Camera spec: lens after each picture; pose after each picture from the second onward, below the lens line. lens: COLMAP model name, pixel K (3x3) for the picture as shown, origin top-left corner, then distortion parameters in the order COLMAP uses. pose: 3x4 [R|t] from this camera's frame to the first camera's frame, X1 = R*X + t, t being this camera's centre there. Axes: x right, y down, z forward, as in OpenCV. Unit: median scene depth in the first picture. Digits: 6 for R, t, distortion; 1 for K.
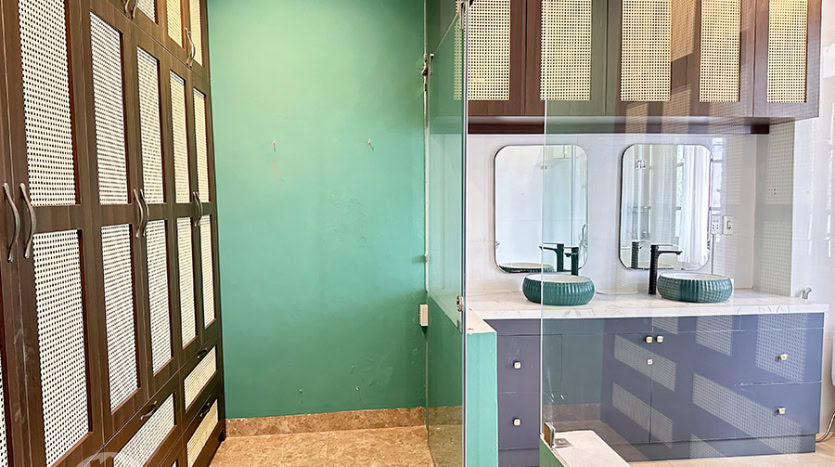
lens RADIAL K [[596.6, 0, 417.1], [0, 596.6, 236.6], [0, 0, 1]] dist [-0.002315, -0.001195]
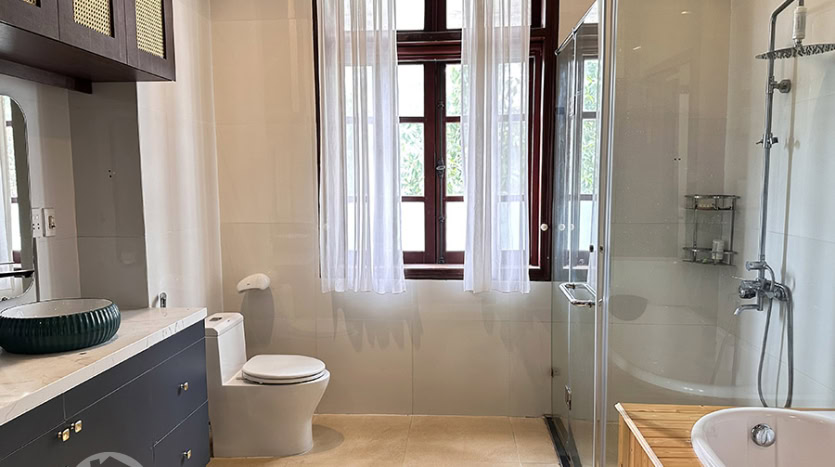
lens RADIAL K [[596.6, 0, 419.5], [0, 596.6, 251.1], [0, 0, 1]] dist [-0.002315, -0.001195]
pose [[0.186210, -0.107019, 0.976664, -0.064465], [0.062181, 0.993341, 0.096991, -0.027726], [-0.980540, 0.042669, 0.191625, 0.478128]]
